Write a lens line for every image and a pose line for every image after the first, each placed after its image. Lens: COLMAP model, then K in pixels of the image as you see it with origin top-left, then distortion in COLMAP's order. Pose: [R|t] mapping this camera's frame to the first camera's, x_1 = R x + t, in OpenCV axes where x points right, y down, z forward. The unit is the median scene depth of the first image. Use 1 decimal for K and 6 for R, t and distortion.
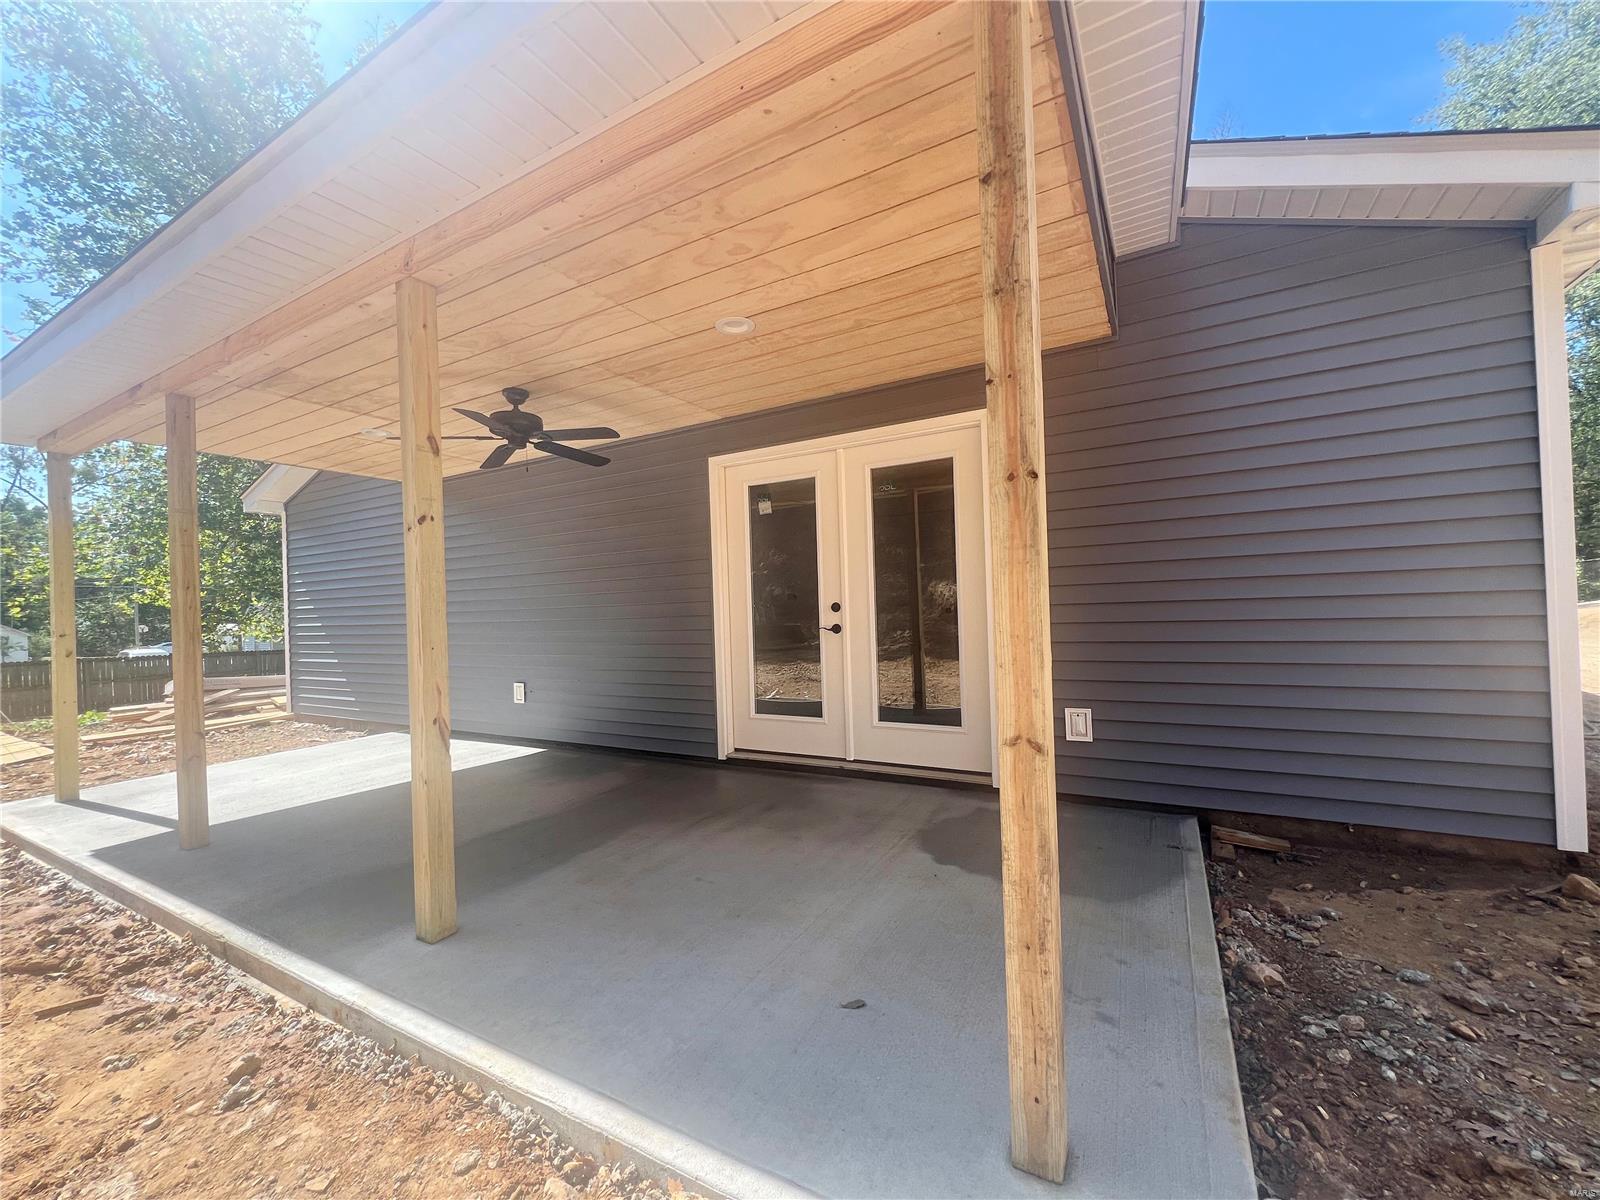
lens RADIAL K [[646.1, 0, 797.0], [0, 646.1, 600.3], [0, 0, 1]] dist [-0.001296, 0.000400]
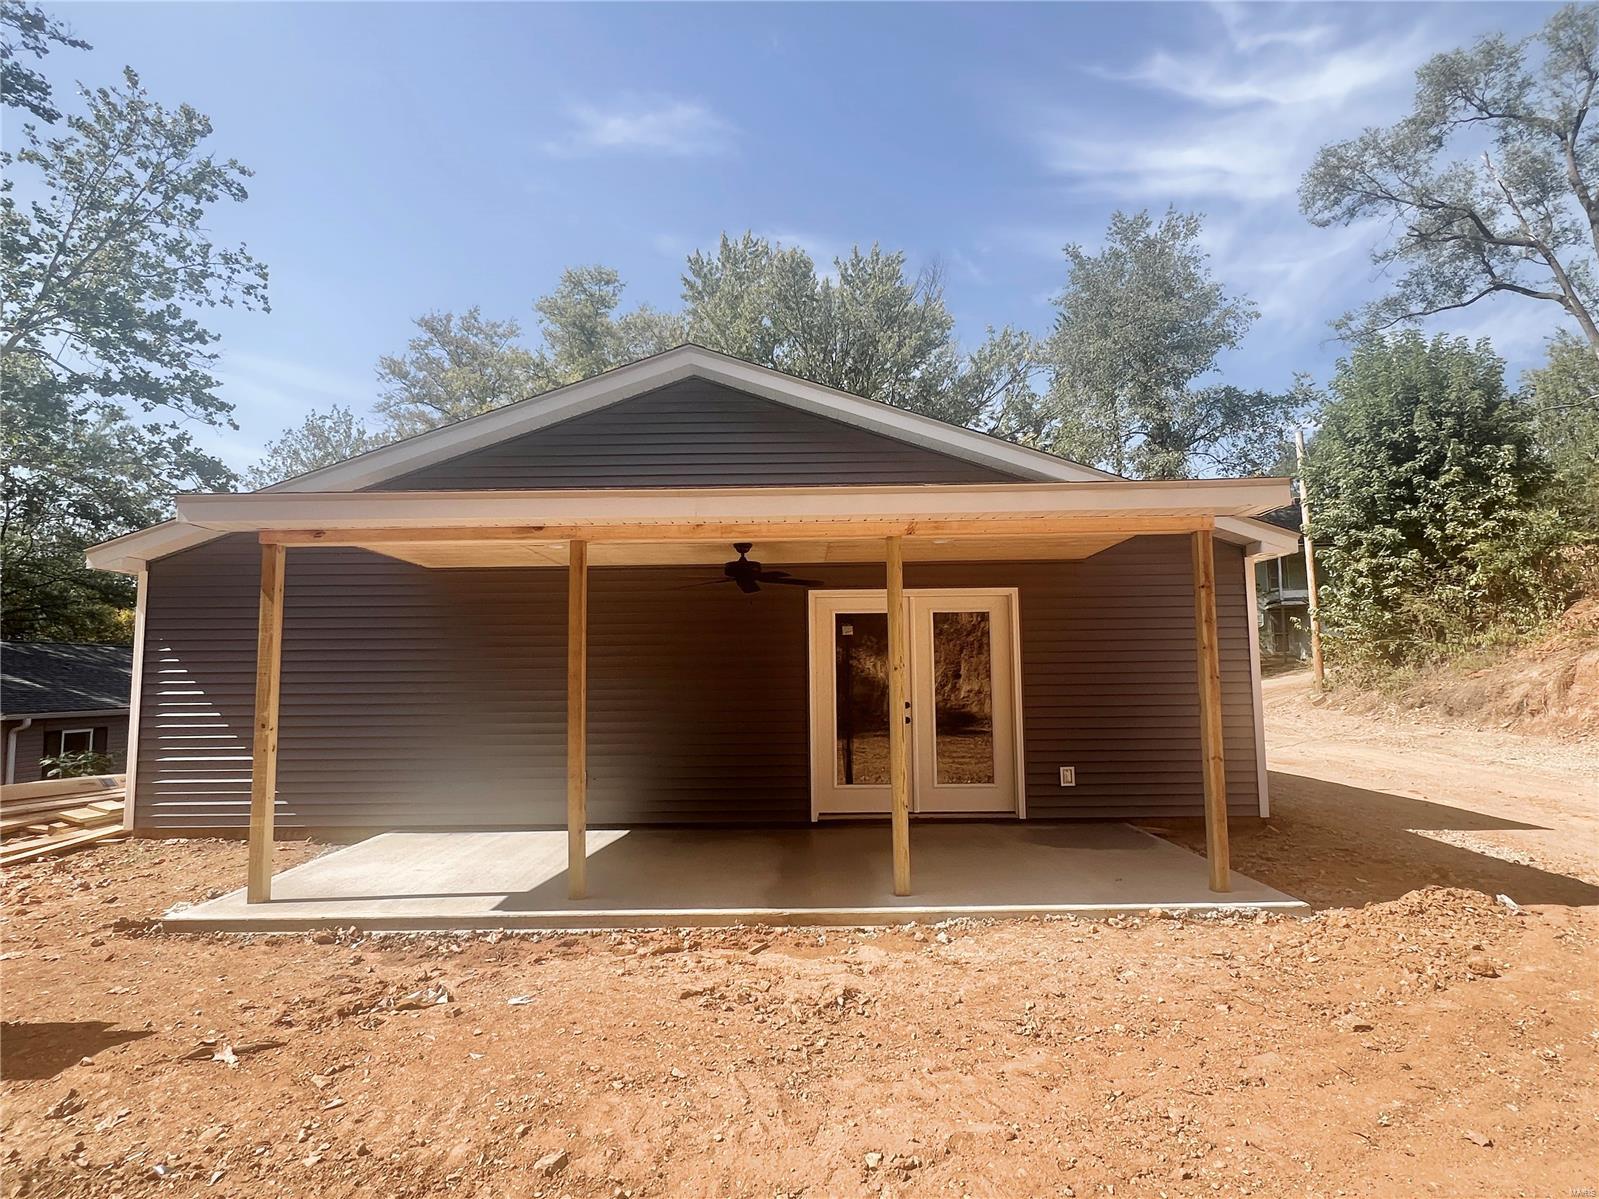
lens RADIAL K [[815.5, 0, 795.4], [0, 815.5, 601.4], [0, 0, 1]] dist [0.000402, 0.000092]
pose [[0.875135, 0.066884, 0.479233, -1.071797], [-0.022008, 0.994878, -0.098661, -0.035830], [-0.483377, 0.075795, 0.872125, -0.496017]]
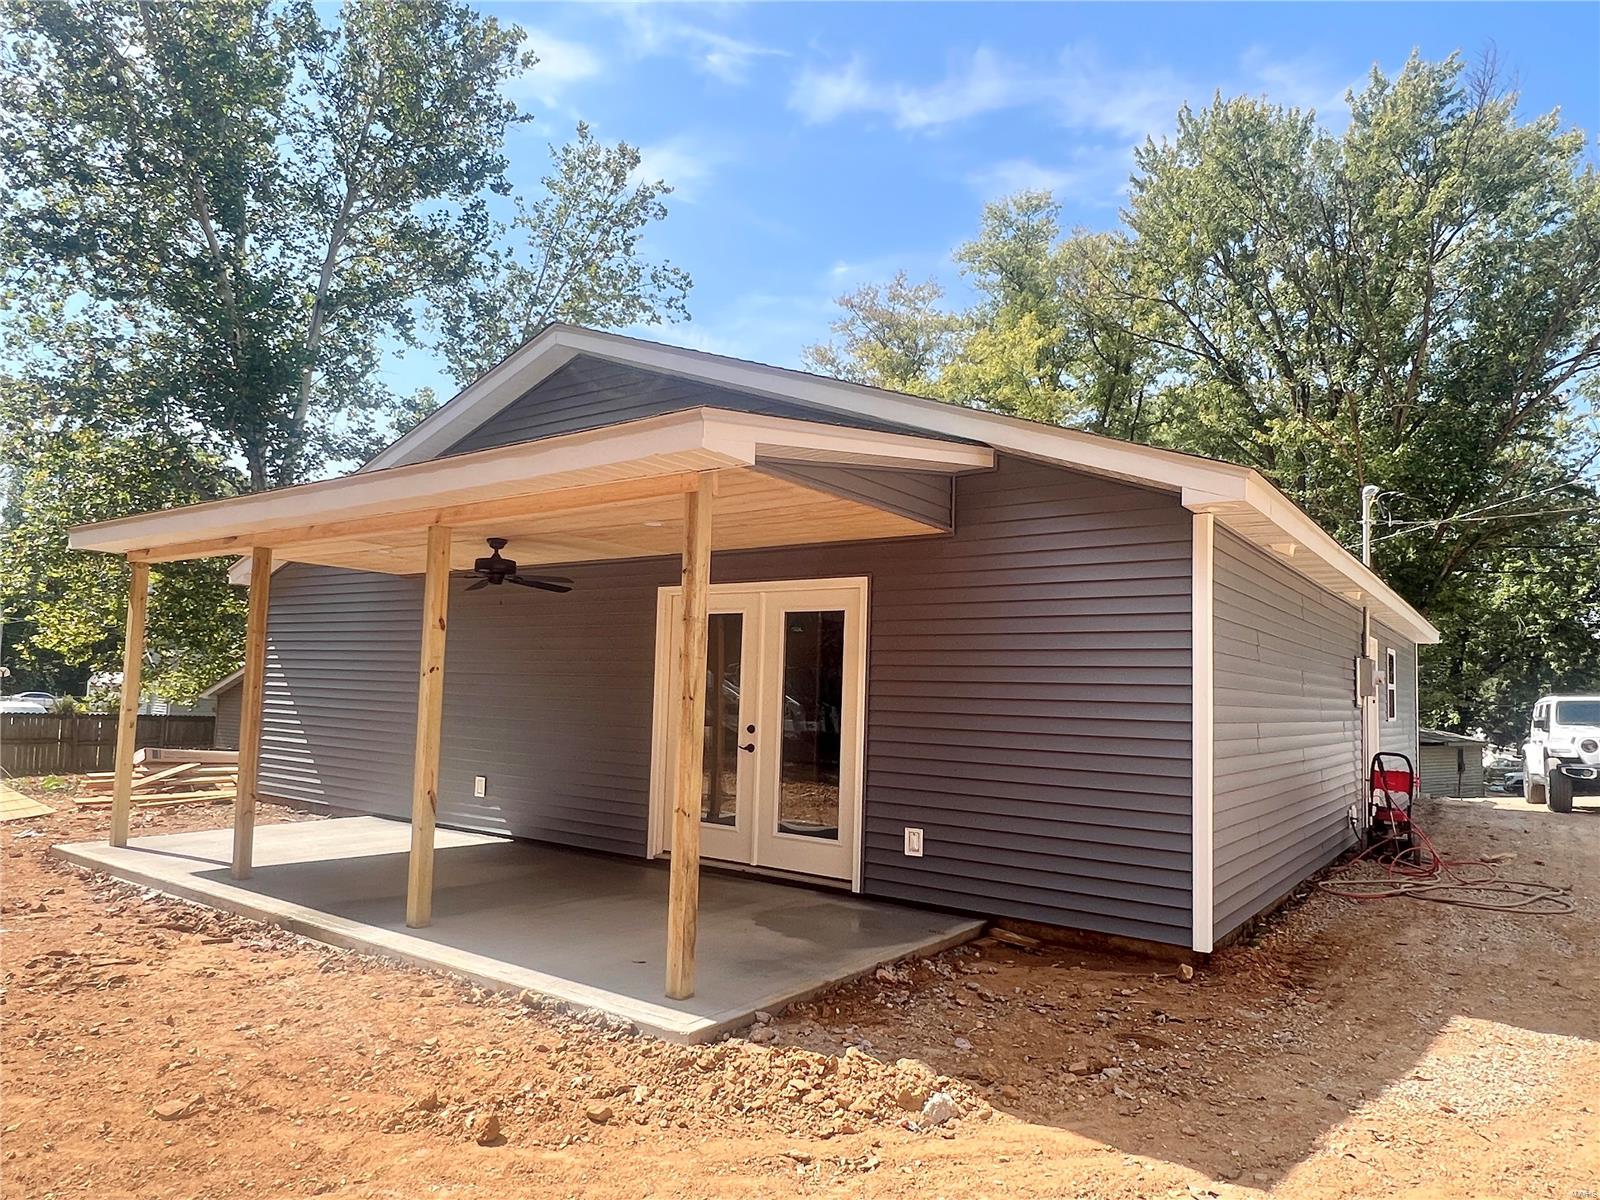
lens RADIAL K [[1009.3, 0, 802.7], [0, 1009.3, 609.2], [0, 0, 1]] dist [0.002285, -0.003066]
pose [[0.992156, 0.054446, -0.112524, 0.348552], [-0.062330, 0.995752, -0.067777, -0.087463], [0.108356, 0.074259, 0.991335, -0.796154]]
